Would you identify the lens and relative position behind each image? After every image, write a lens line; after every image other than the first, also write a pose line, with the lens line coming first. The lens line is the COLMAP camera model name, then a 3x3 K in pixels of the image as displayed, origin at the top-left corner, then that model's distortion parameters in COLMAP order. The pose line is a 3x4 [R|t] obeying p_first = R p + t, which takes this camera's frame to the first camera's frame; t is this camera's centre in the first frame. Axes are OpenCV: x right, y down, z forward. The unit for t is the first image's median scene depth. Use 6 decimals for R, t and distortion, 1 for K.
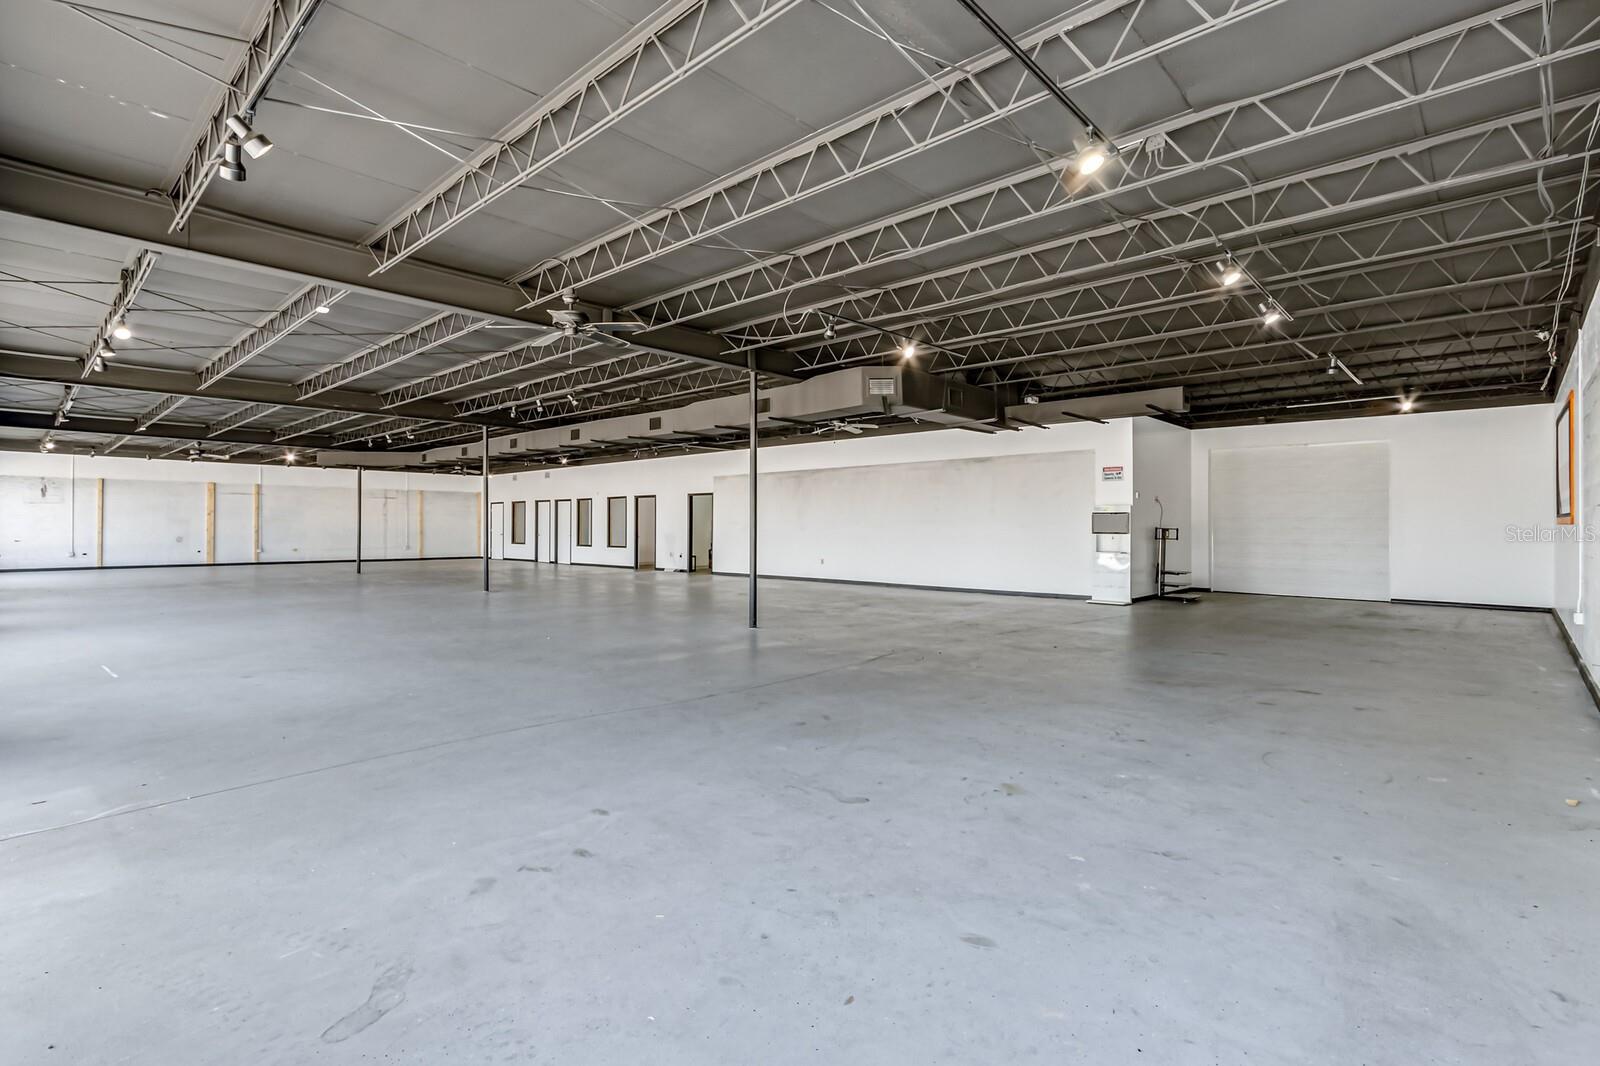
lens RADIAL K [[748.4, 0, 788.2], [0, 748.4, 521.4], [0, 0, 1]] dist [0.001181, 0.000008]
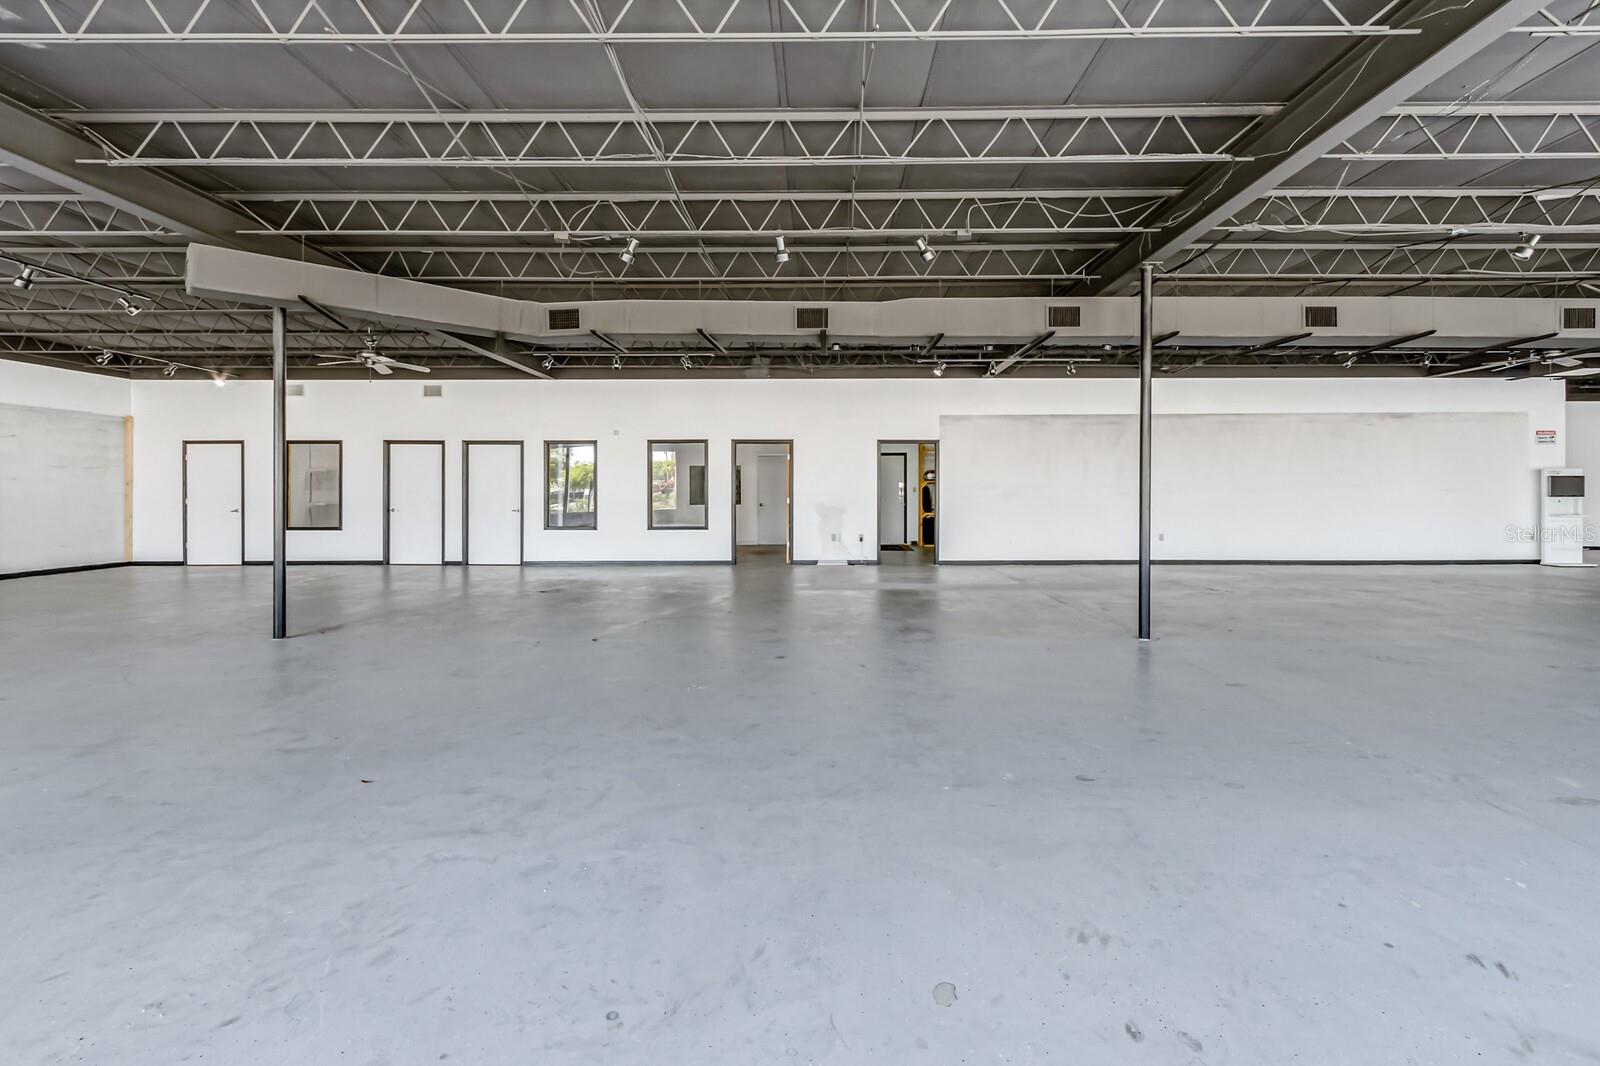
lens RADIAL K [[754.4, 0, 802.5], [0, 754.4, 485.9], [0, 0, 1]] dist [0.001666, 0.000268]
pose [[0.732574, 0.001786, 0.680685, -0.620598], [-0.001874, 0.999998, -0.000608, 0.002245], [-0.680684, -0.000830, 0.732576, 0.588747]]
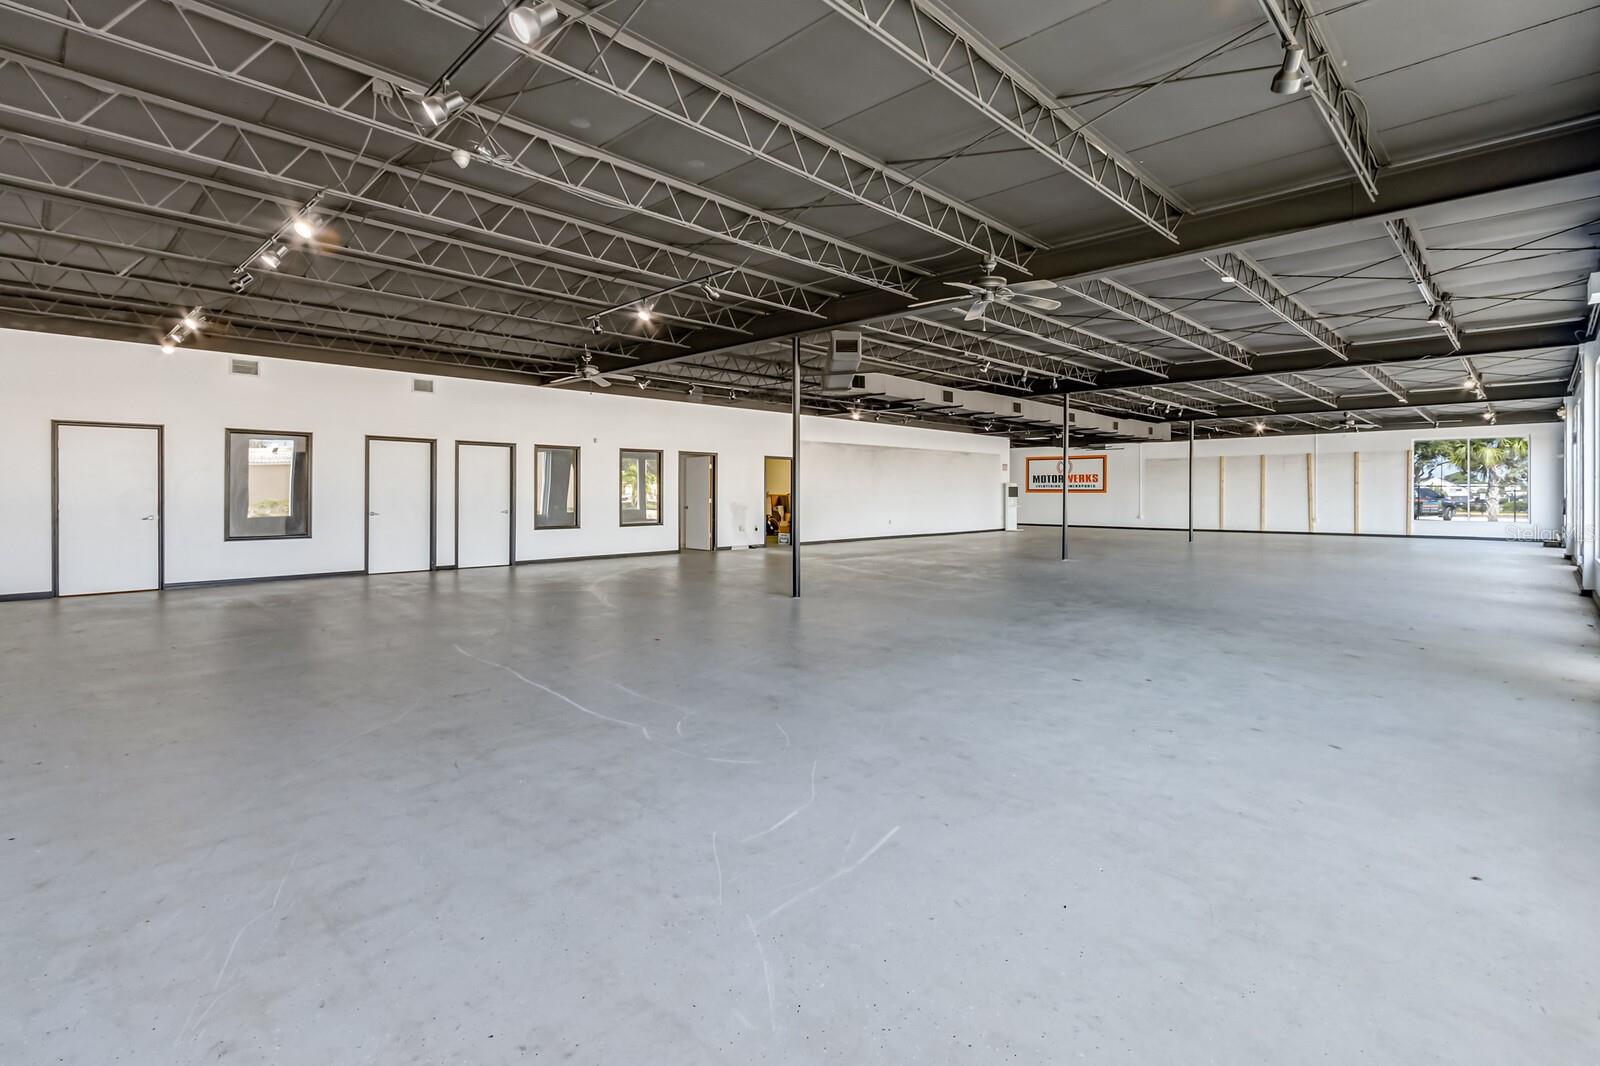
lens RADIAL K [[774.9, 0, 797.5], [0, 774.9, 499.3], [0, 0, 1]] dist [0.010635, 0.000105]
pose [[0.002648, -0.009510, 0.999951, -1.036356], [-0.007378, 0.999927, 0.009529, 0.004009], [-0.999969, -0.007403, 0.002578, 0.974602]]
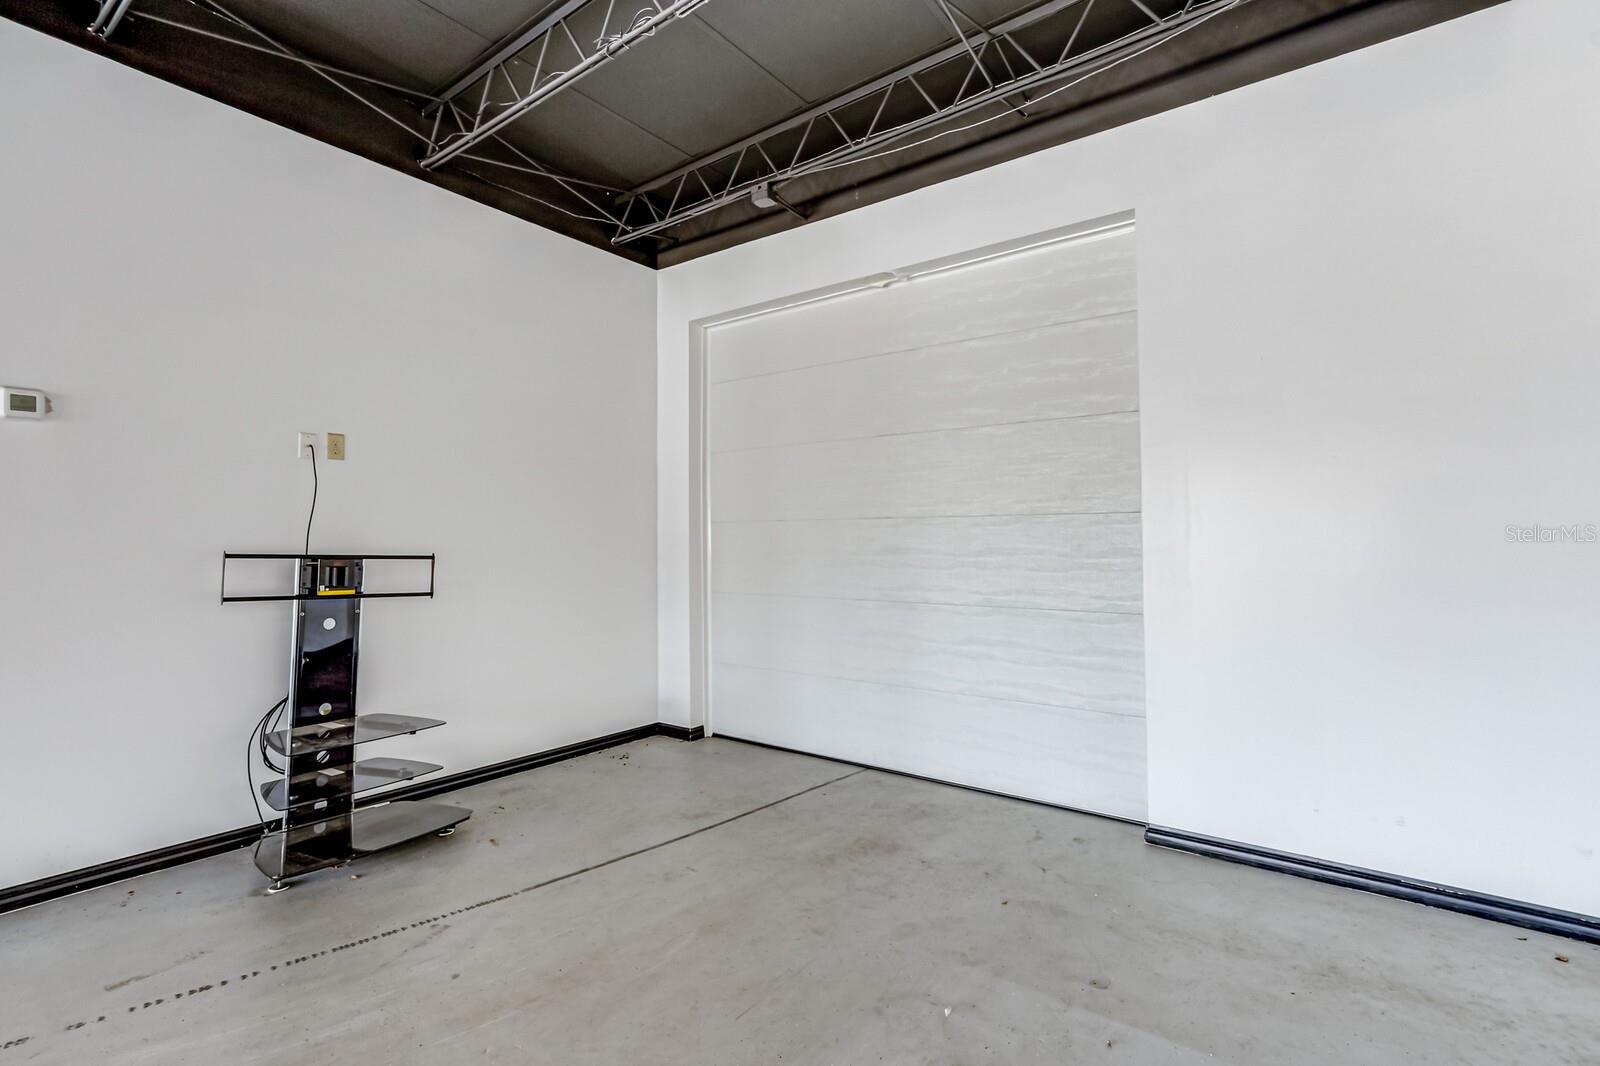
lens RADIAL K [[774.9, 0, 797.5], [0, 774.9, 499.3], [0, 0, 1]] dist [0.010635, 0.000105]
pose [[0.997030, -0.002984, 0.076958, 0.425990], [0.006591, 0.998889, -0.046663, 0.001833], [-0.076733, 0.047032, 0.995942, 0.470214]]
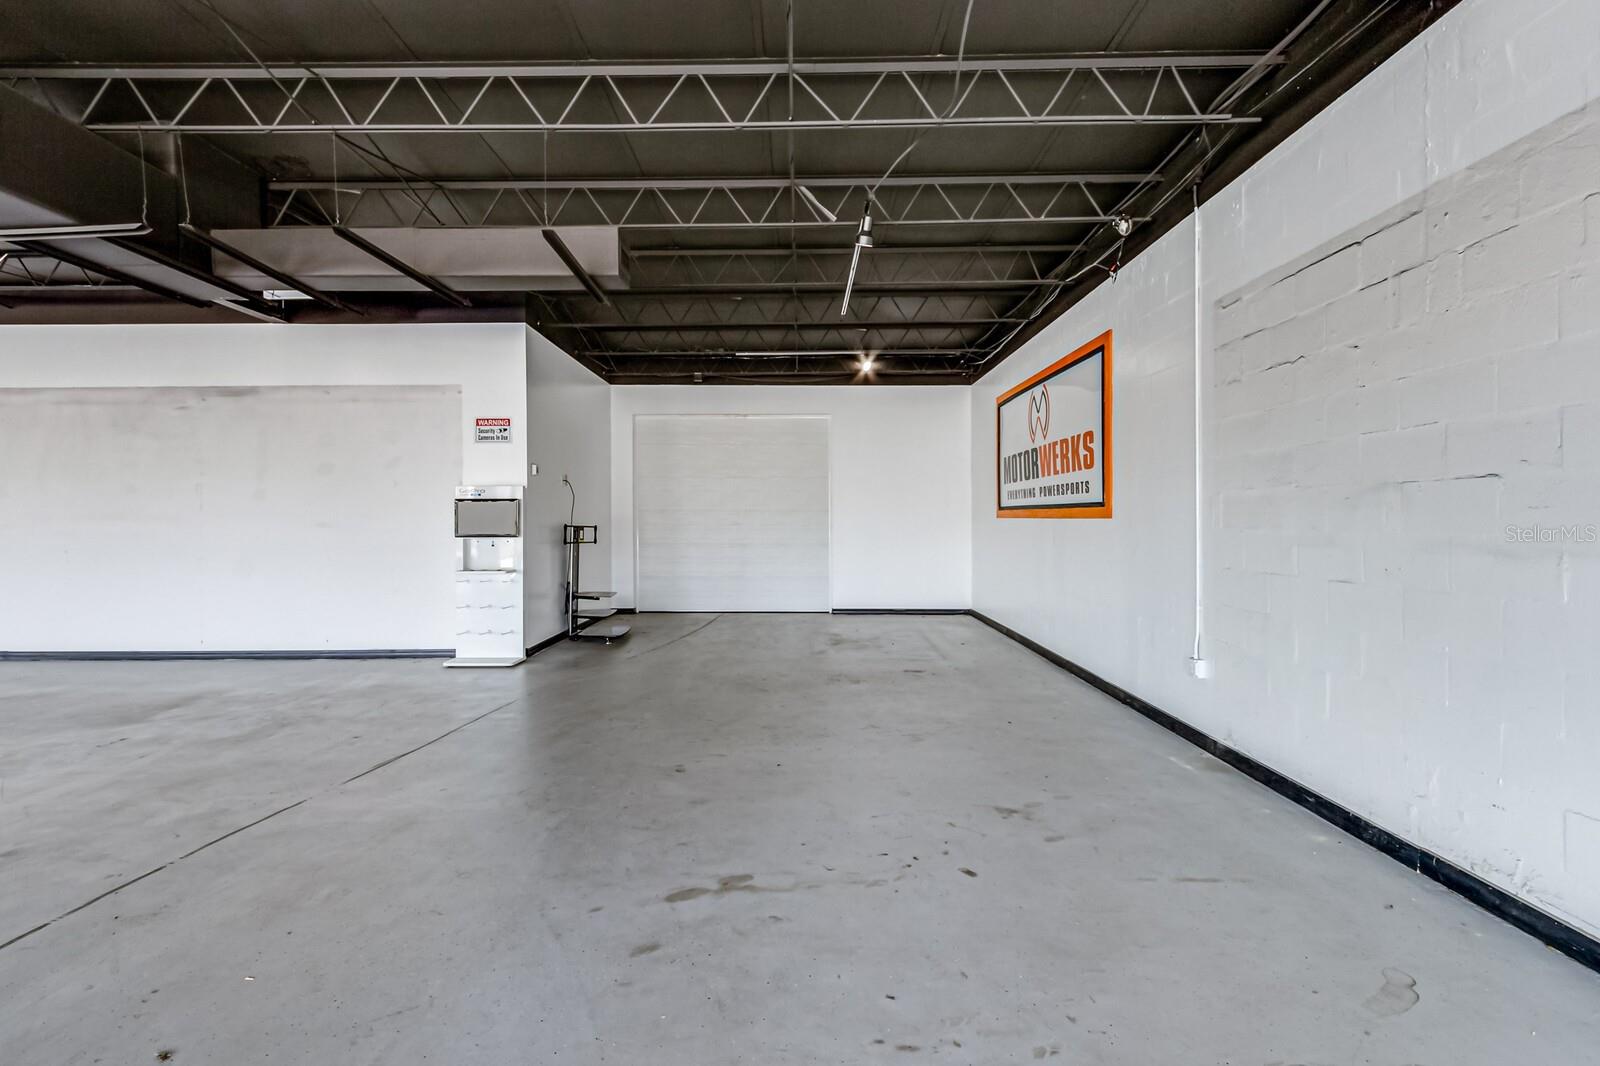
lens RADIAL K [[748.4, 0, 788.2], [0, 748.4, 521.4], [0, 0, 1]] dist [0.001181, 0.000008]
pose [[0.732707, -0.006072, 0.680517, 0.134017], [0.001216, 0.999970, 0.007613, 0.000479], [-0.680543, -0.004750, 0.732693, 0.274573]]
